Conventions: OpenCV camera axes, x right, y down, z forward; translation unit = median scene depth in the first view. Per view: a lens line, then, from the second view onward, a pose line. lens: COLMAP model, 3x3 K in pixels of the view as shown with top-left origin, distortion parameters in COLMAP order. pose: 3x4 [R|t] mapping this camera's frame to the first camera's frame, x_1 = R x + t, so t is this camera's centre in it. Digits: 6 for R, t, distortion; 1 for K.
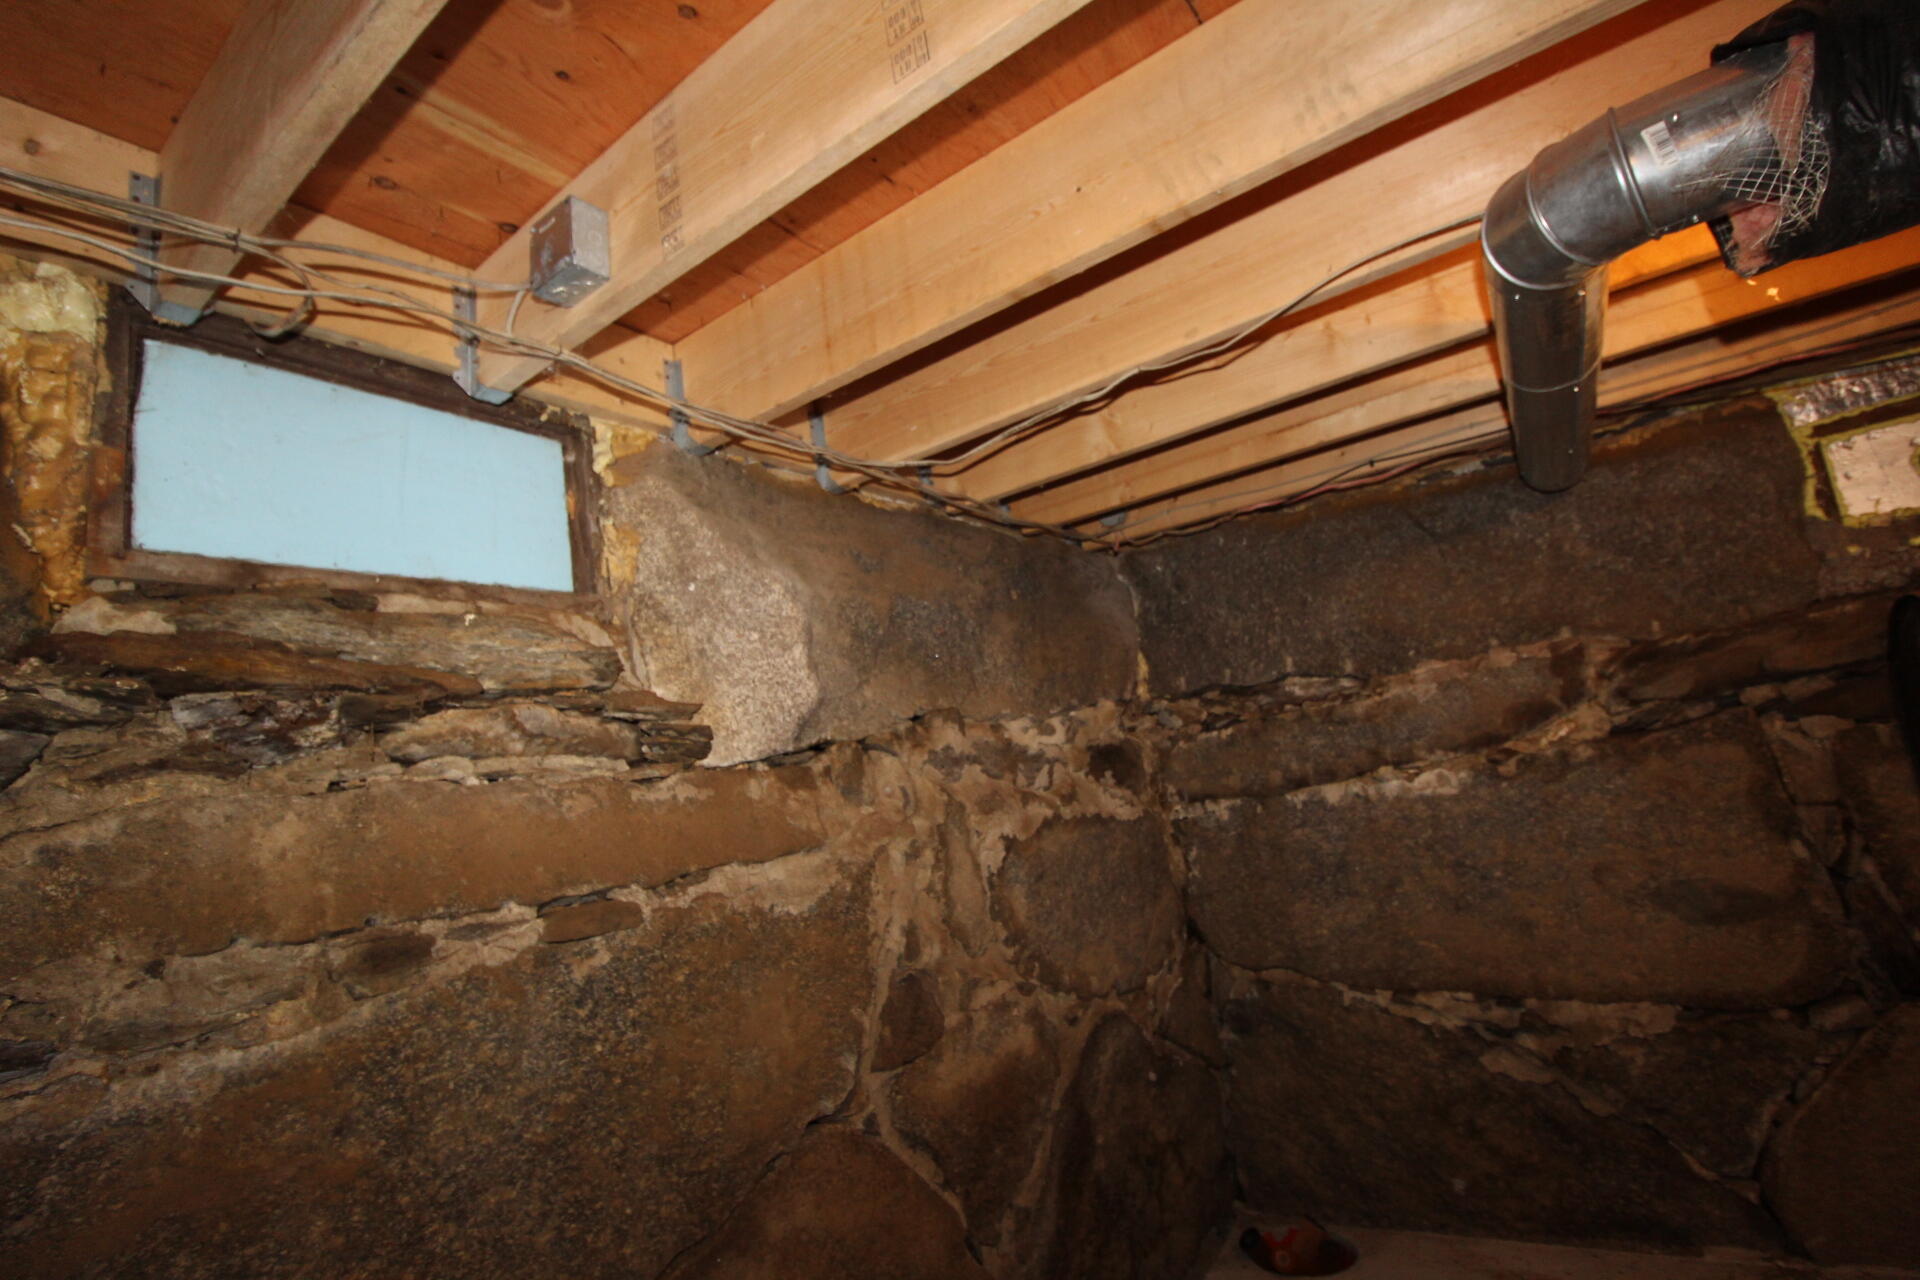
lens RADIAL K [[887.3, 0, 957.9], [0, 887.3, 619.7], [0, 0, 1]] dist [-0.001347, -0.012436]
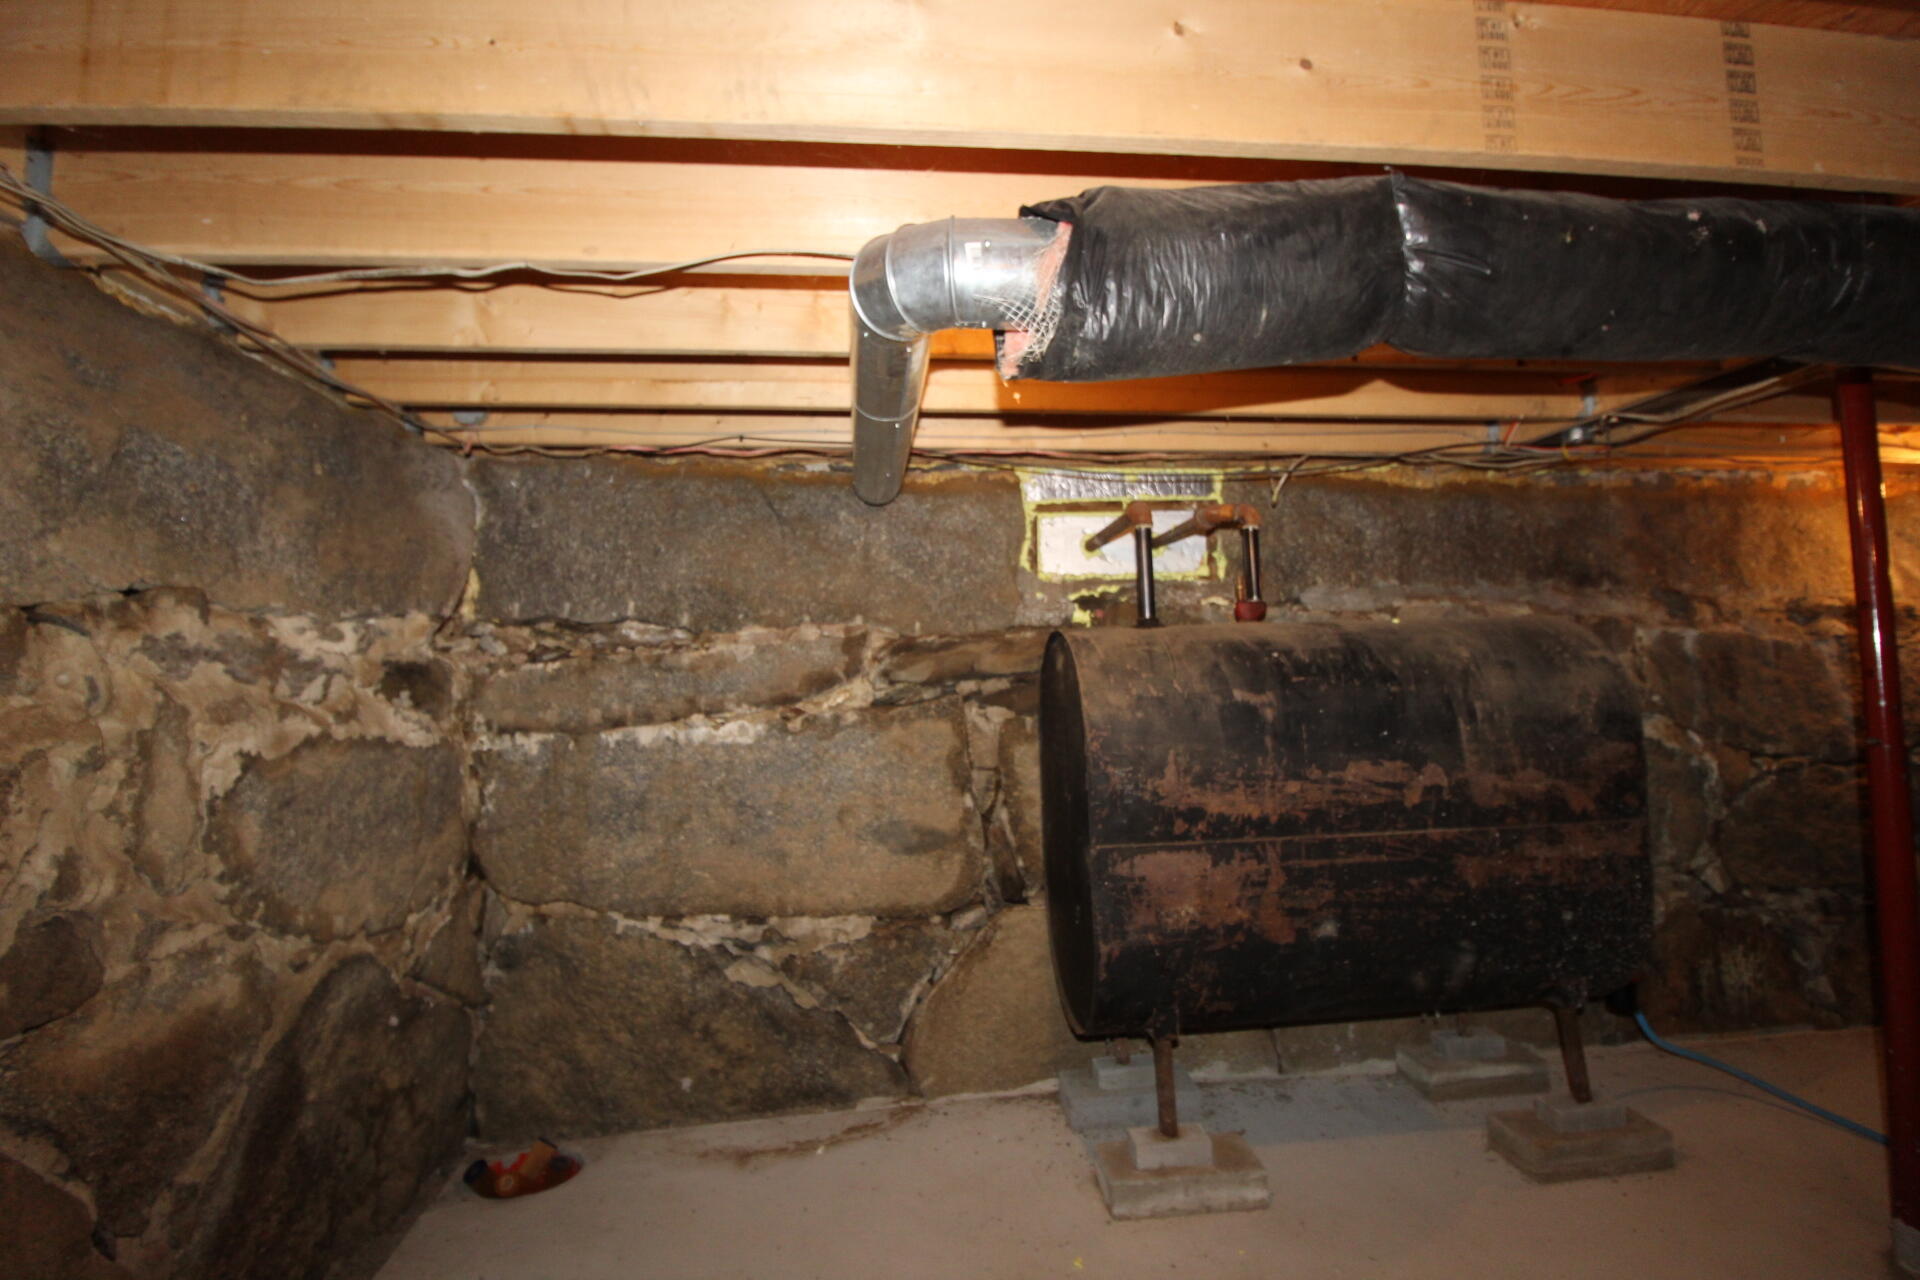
lens RADIAL K [[887.3, 0, 957.9], [0, 887.3, 619.7], [0, 0, 1]] dist [-0.001347, -0.012436]
pose [[0.750430, 0.159336, 0.641457, 0.005332], [-0.196066, 0.980488, -0.014176, 0.005149], [-0.631200, -0.115130, 0.767028, -0.027937]]
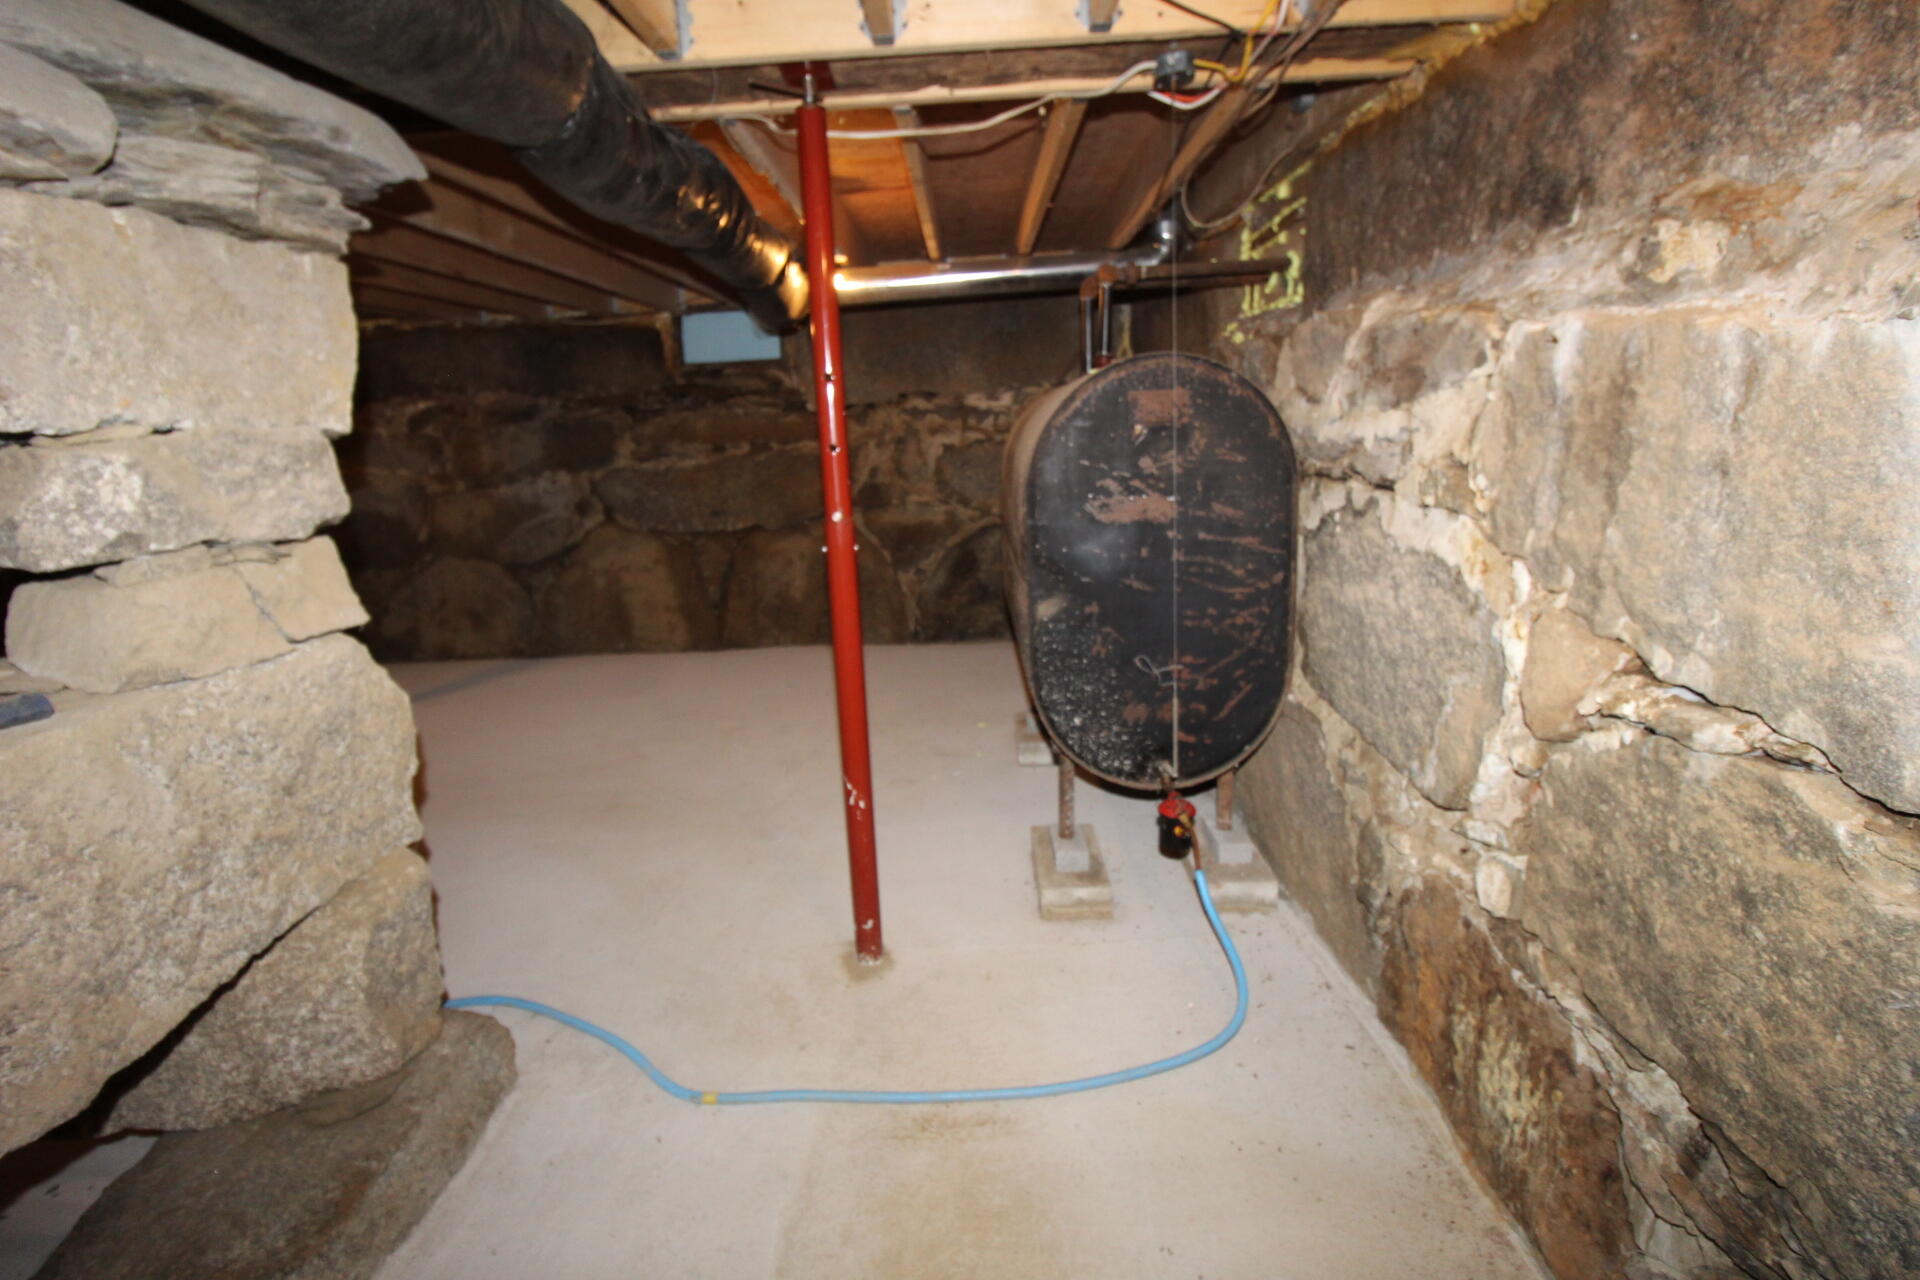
lens RADIAL K [[887.3, 0, 957.9], [0, 887.3, 619.7], [0, 0, 1]] dist [-0.001347, -0.012436]
pose [[0.577242, 0.280767, -0.766787, 2.030783], [0.116468, 0.901120, 0.417633, -0.333731], [0.808225, -0.330381, 0.487464, -0.336742]]
